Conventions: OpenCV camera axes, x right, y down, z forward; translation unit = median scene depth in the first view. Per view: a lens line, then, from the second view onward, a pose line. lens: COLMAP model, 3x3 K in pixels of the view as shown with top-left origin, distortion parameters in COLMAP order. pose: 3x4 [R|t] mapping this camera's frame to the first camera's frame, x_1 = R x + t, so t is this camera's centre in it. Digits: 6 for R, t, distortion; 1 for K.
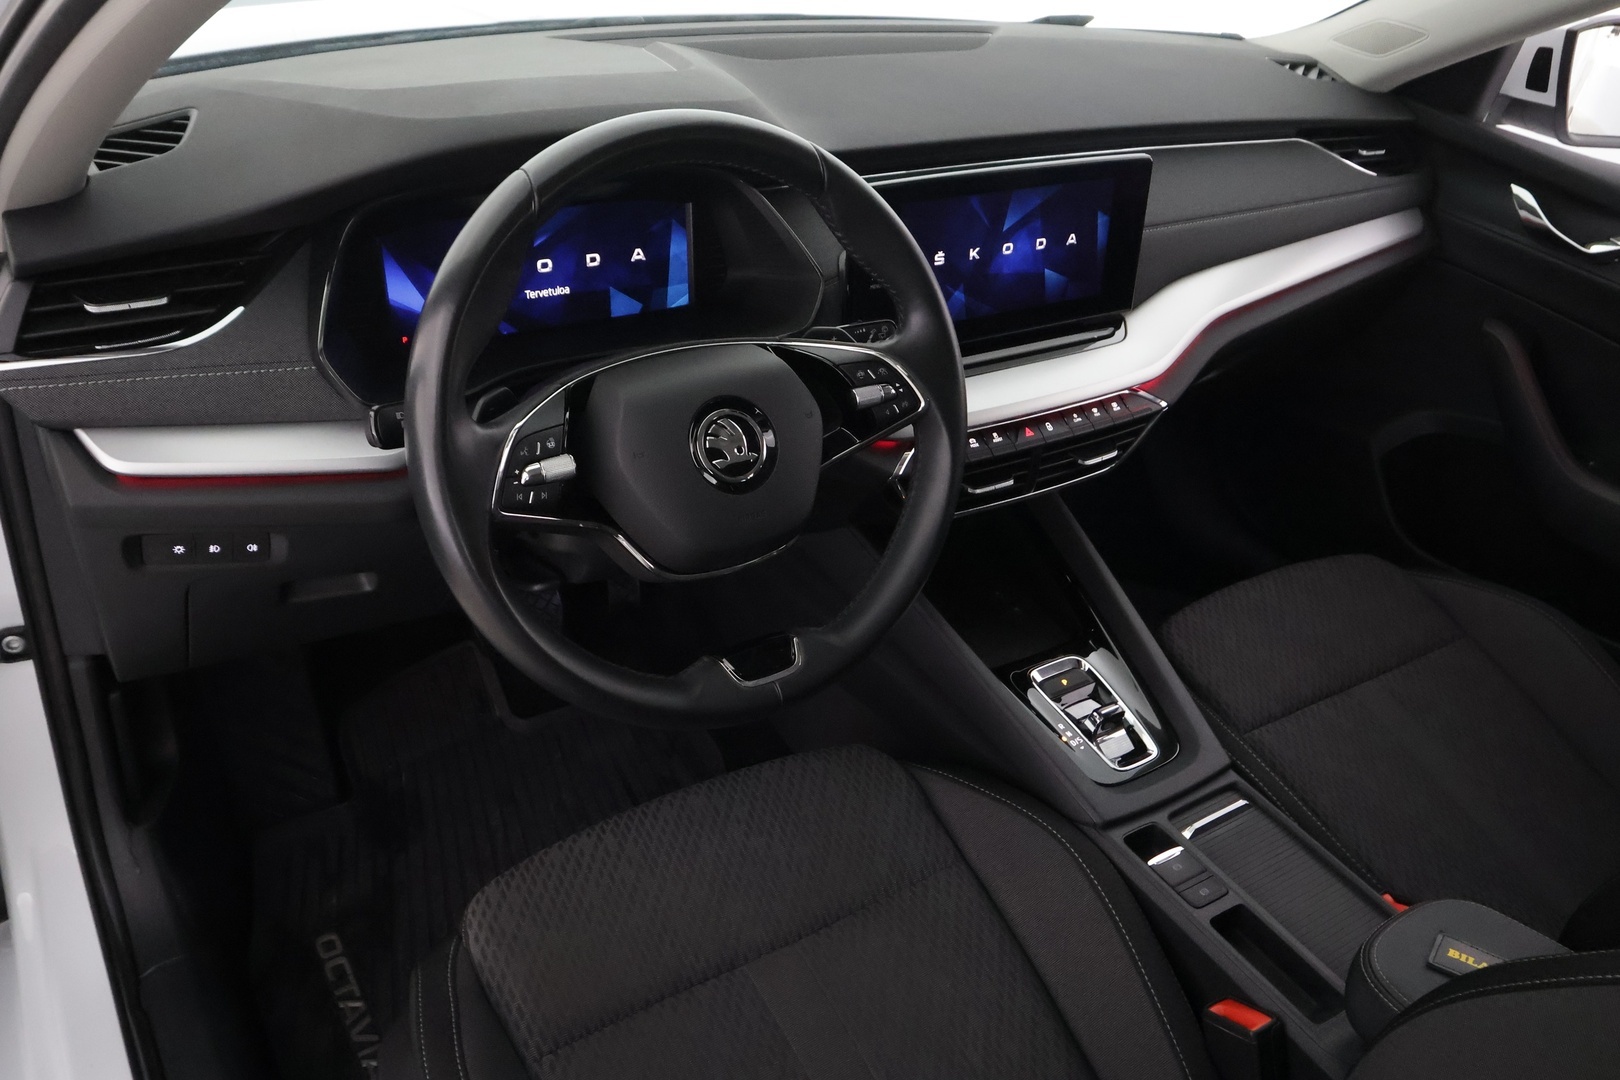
lens RADIAL K [[1309.8, 0, 803.2], [0, 1309.8, 537.5], [0, 0, 1]] dist [0.010357, 0.003292]
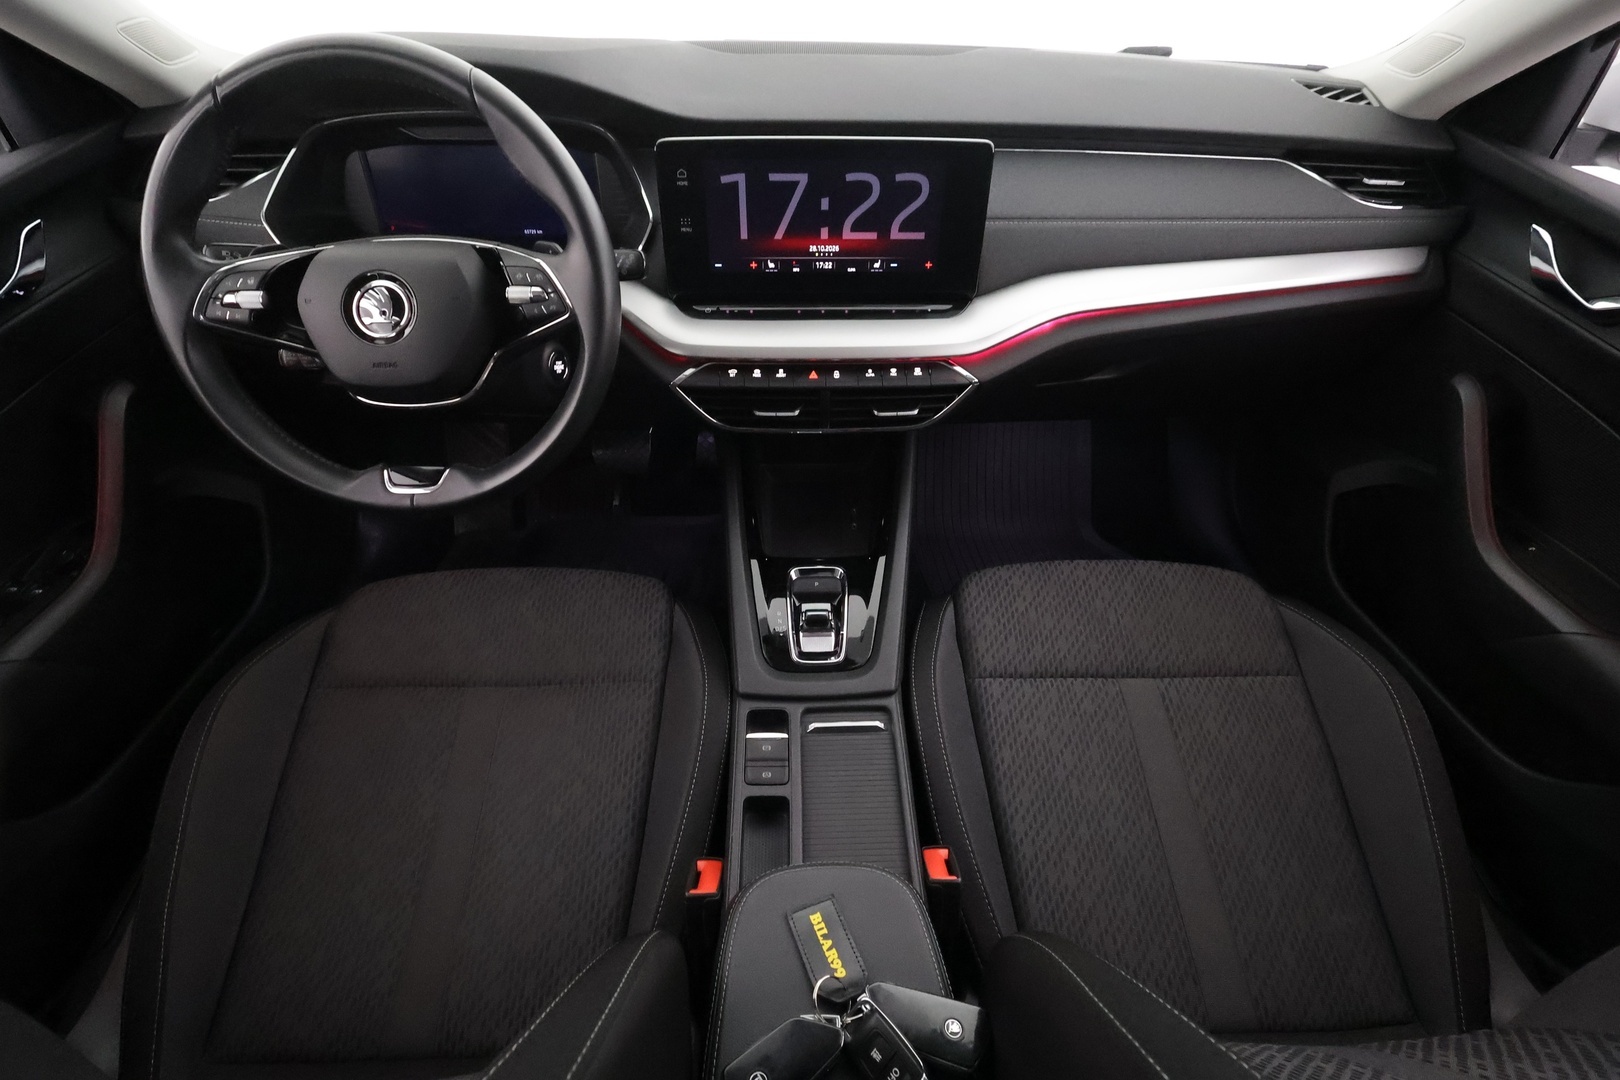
lens RADIAL K [[772.3, 0, 851.2], [0, 772.3, 541.7], [0, 0, 1]] dist [0.007796, -0.001464]
pose [[0.848834, 0.271810, -0.453431, 0.571290], [-0.221649, 0.961654, 0.161532, -0.055801], [0.479950, -0.036611, 0.876532, 0.392194]]
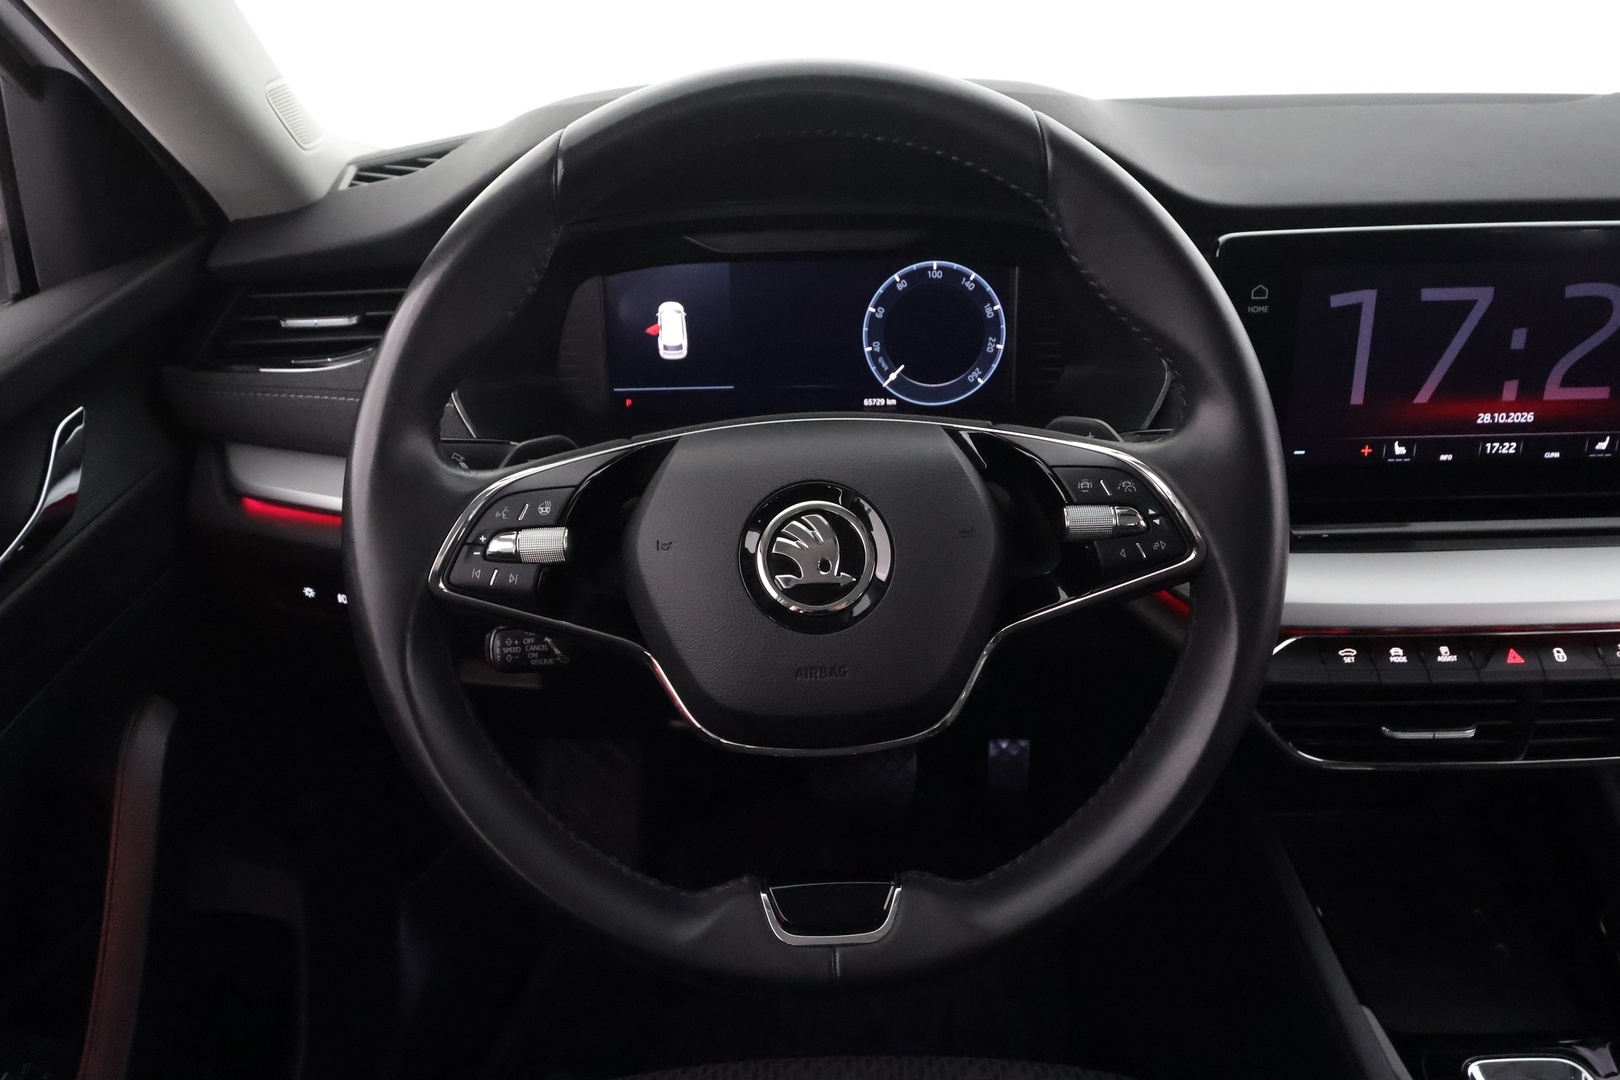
lens RADIAL K [[1196.6, 0, 820.3], [0, 1196.6, 528.7], [0, 0, 1]] dist [-0.009382, 0.006293]
pose [[0.840382, 0.123613, -0.527710, 0.188905], [-0.203368, 0.974423, -0.095612, -0.020853], [0.502394, 0.187670, 0.844026, 0.372303]]
